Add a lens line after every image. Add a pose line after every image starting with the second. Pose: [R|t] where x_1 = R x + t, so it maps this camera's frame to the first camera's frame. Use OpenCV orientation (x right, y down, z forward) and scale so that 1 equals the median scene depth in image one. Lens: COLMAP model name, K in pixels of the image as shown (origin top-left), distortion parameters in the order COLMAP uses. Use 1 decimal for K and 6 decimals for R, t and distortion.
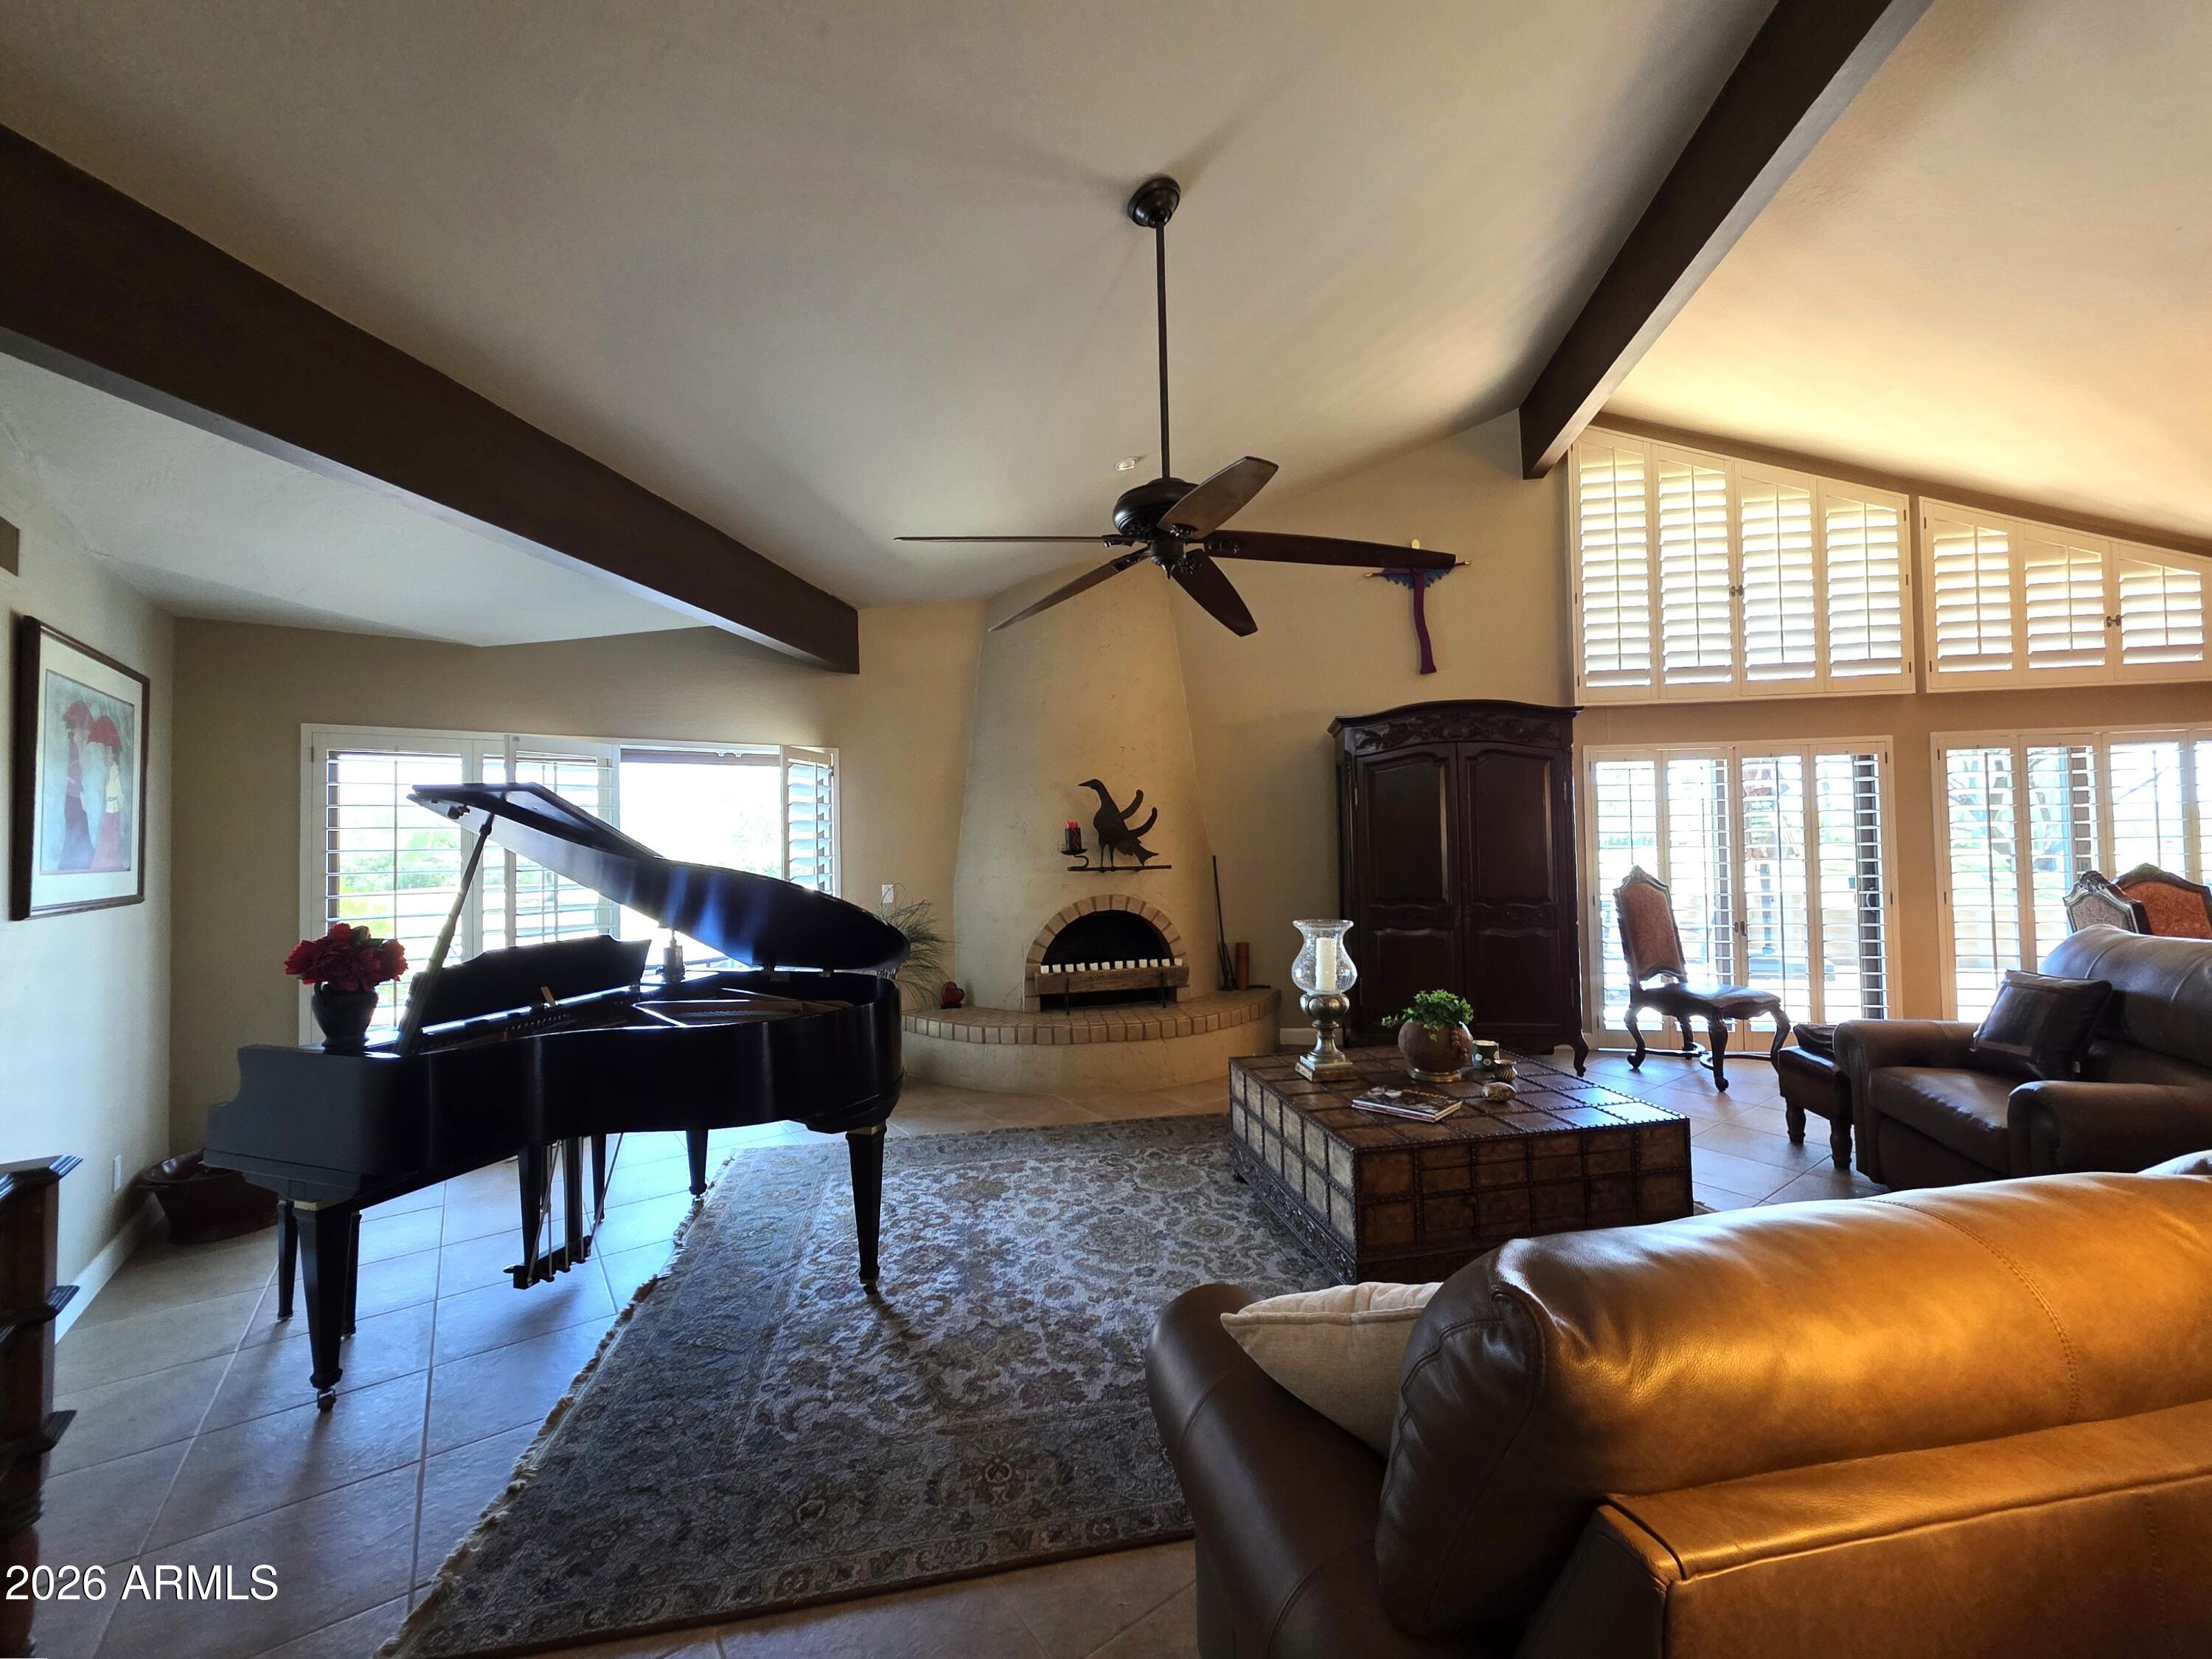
lens RADIAL K [[900.6, 0, 1115.9], [0, 900.6, 818.0], [0, 0, 1]] dist [0.000584, 0.001180]
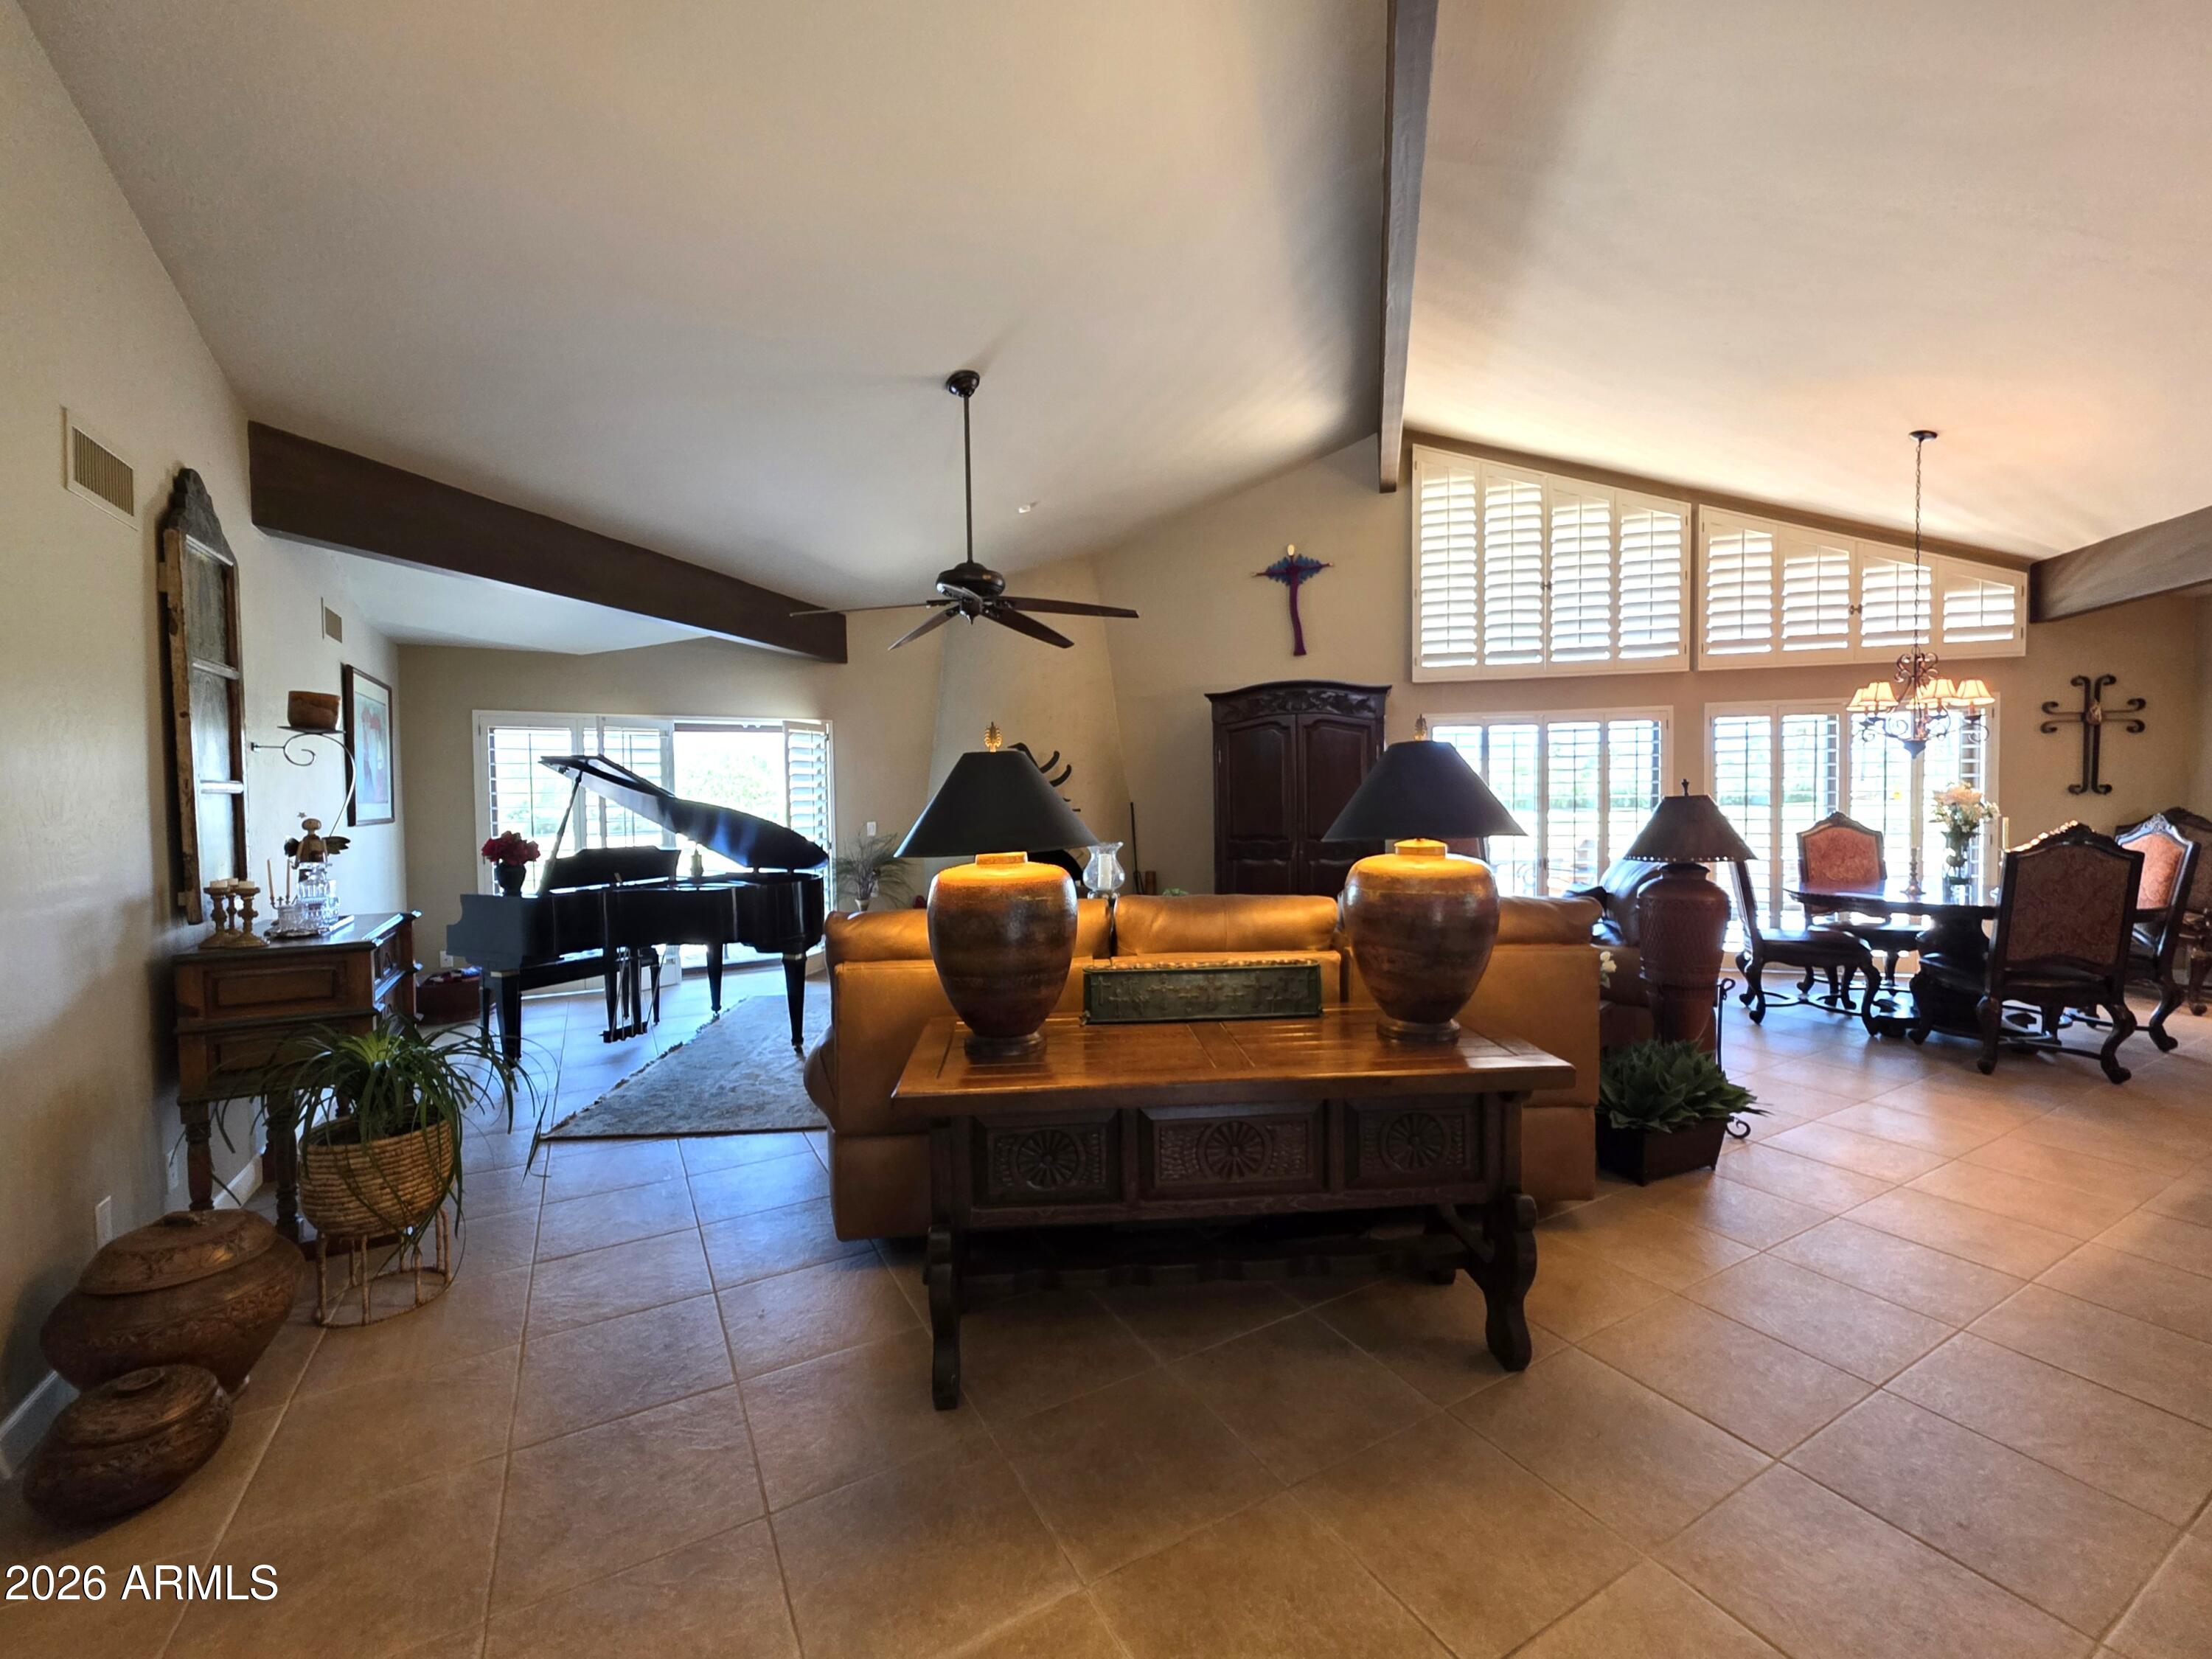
lens RADIAL K [[900.6, 0, 1094.1], [0, 900.6, 820.8], [0, 0, 1]] dist [0.000584, 0.001180]
pose [[0.993722, 0.009052, -0.111513, 0.242797], [-0.002762, 0.998403, 0.056430, -0.004211], [0.111846, -0.055768, 0.992160, -0.312160]]
